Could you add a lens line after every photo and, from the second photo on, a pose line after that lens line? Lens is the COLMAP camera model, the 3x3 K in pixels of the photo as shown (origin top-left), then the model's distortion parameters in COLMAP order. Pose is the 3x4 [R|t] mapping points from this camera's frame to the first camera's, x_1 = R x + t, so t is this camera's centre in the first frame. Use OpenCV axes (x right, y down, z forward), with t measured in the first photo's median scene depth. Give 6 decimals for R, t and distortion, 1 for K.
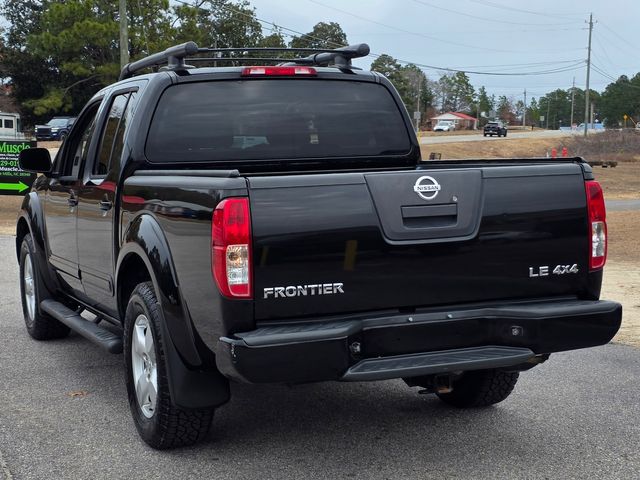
lens RADIAL K [[1292.3, 0, 320.0], [0, 1292.3, 240.0], [0, 0, 1]] dist [0.139797, -0.018588]
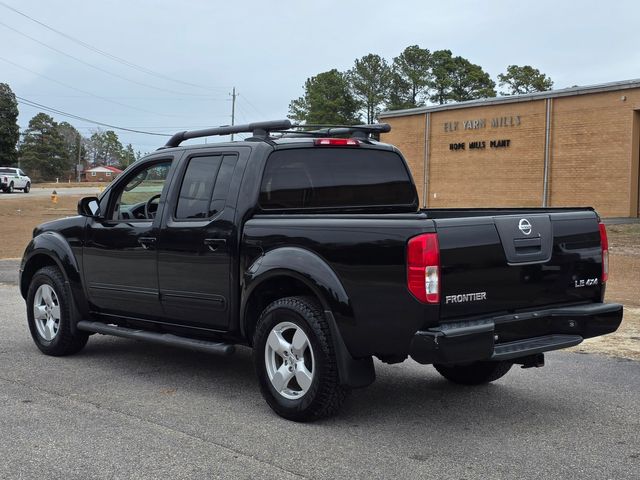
lens RADIAL K [[1144.1, 0, 320.0], [0, 1144.1, 240.0], [0, 0, 1]] dist [0.224702, -0.150072]
pose [[0.942438, -0.004438, 0.334352, -0.547738], [0.015904, 0.999375, -0.031565, 0.011530], [-0.334003, 0.035066, 0.941919, -0.144377]]
